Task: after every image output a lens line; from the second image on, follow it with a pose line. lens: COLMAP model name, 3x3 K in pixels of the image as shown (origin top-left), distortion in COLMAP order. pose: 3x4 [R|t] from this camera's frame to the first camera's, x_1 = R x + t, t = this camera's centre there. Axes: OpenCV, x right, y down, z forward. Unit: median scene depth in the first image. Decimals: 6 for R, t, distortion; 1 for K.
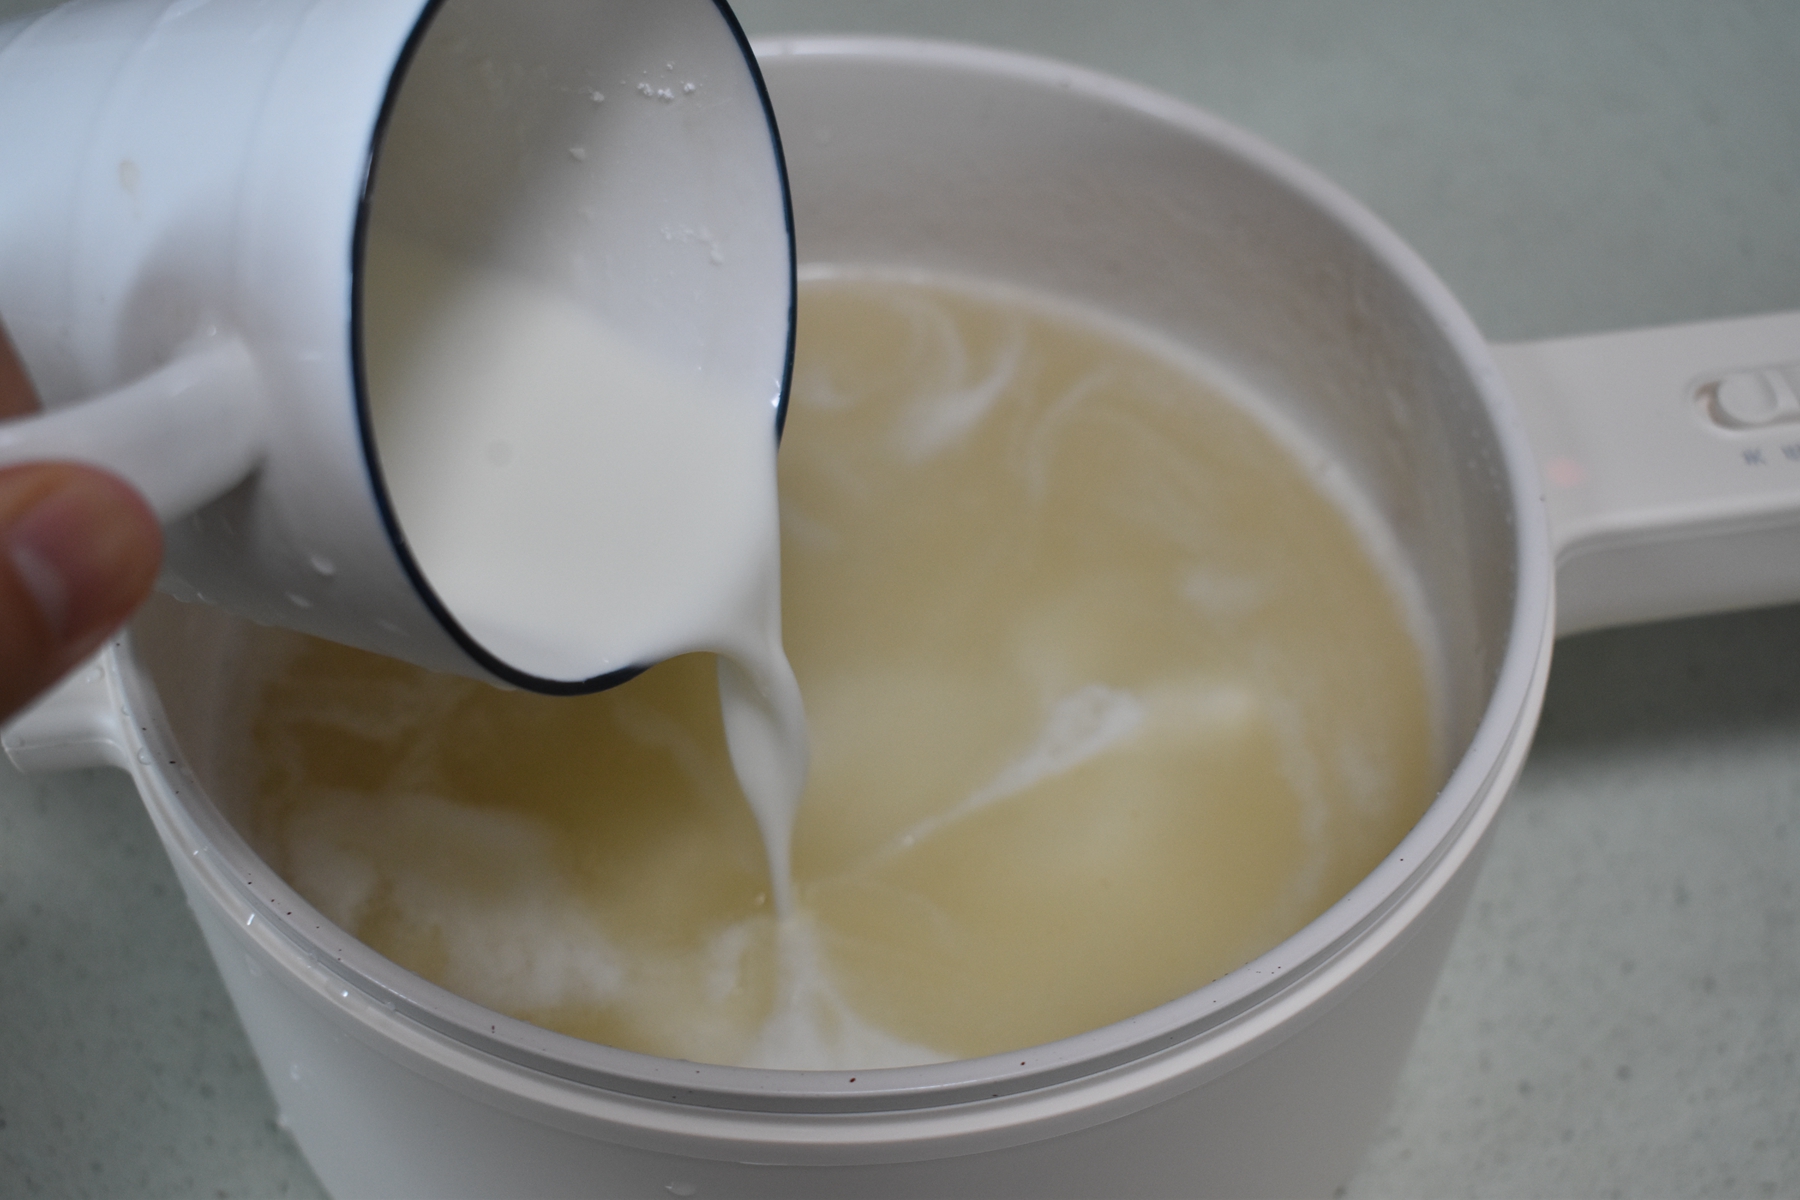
lens RADIAL K [[2536.3, 0, 899.5], [0, 2536.3, 607.8], [0, 0, 1]] dist [-0.047837, 0.000000]
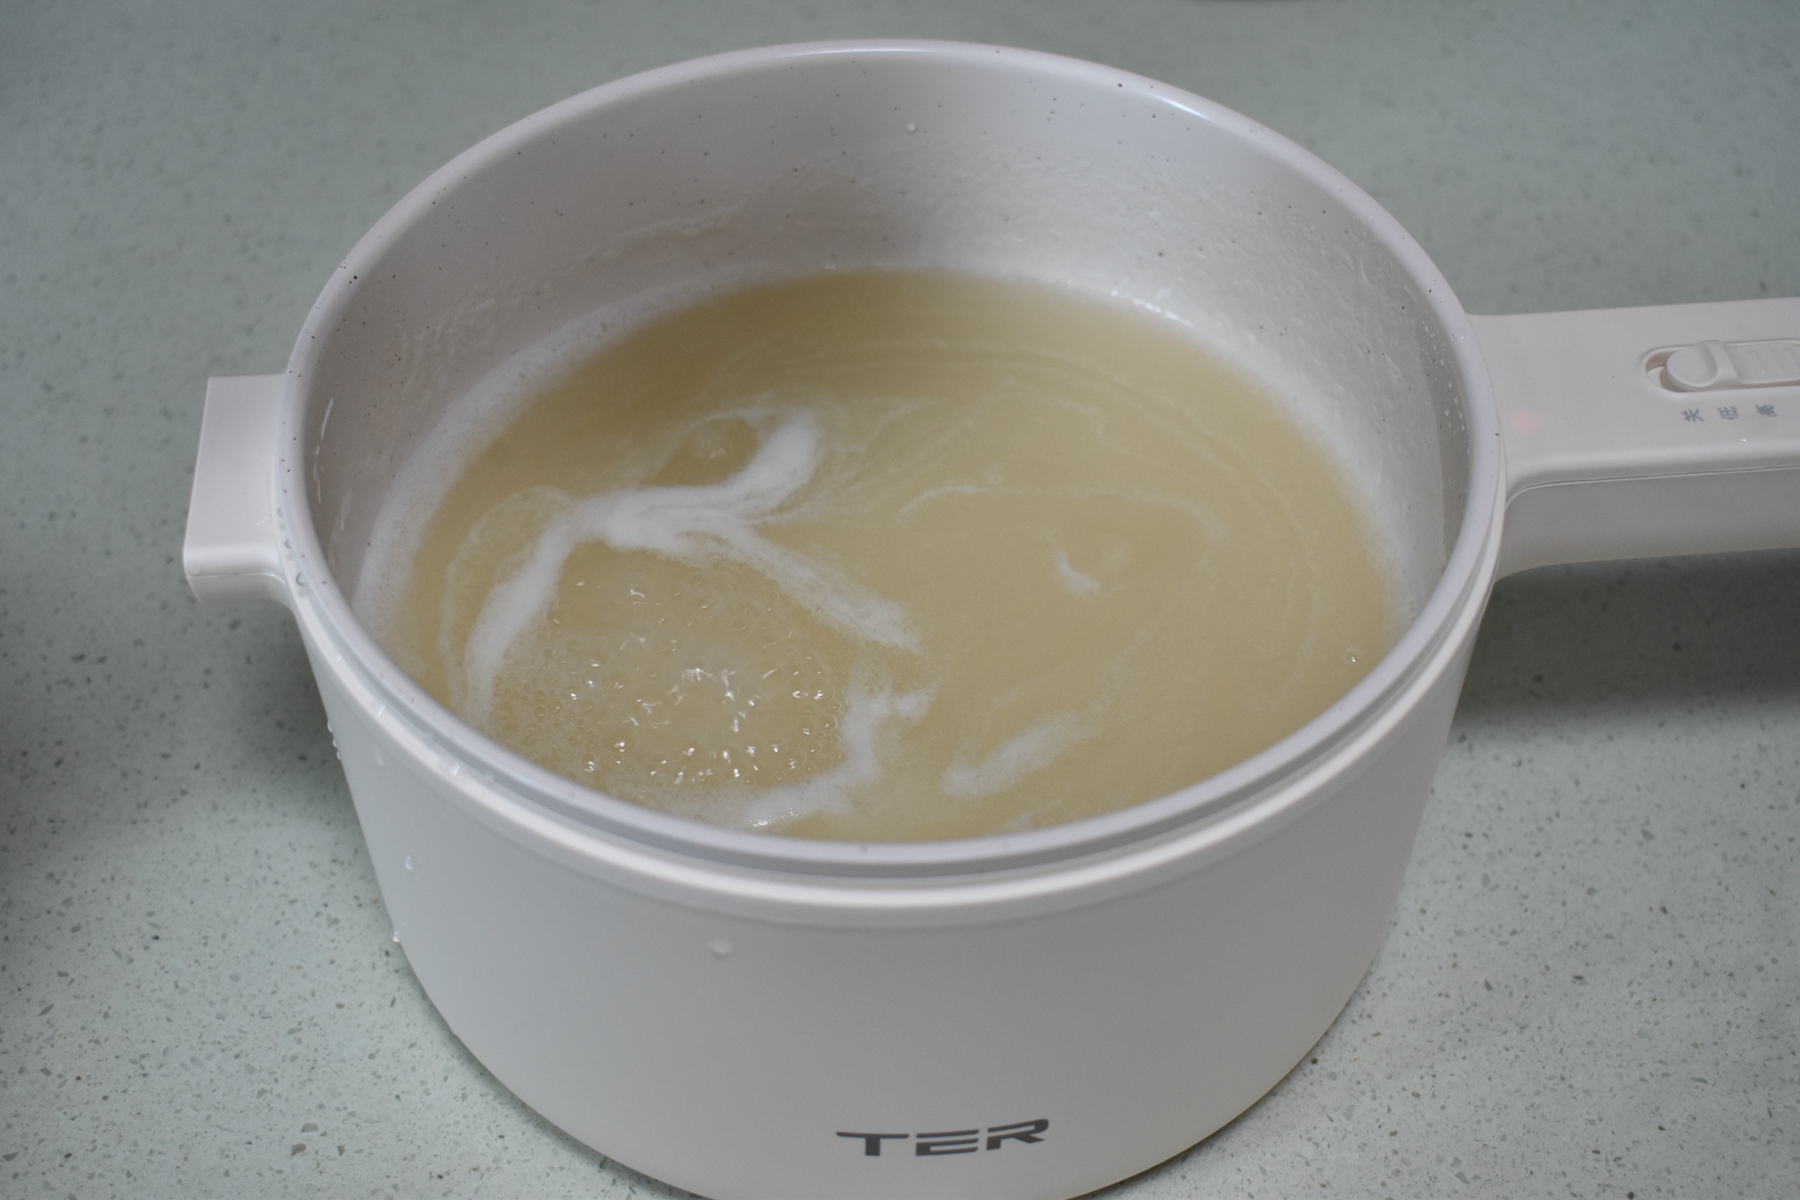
lens RADIAL K [[2536.3, 0, 897.0], [0, 2536.3, 596.0], [0, 0, 1]] dist [-0.047837, 0.000000]
pose [[0.997130, 0.047753, -0.058745, 0.046719], [-0.050844, 0.997337, -0.052295, 0.097213], [0.056091, 0.055132, 0.996902, -0.156920]]
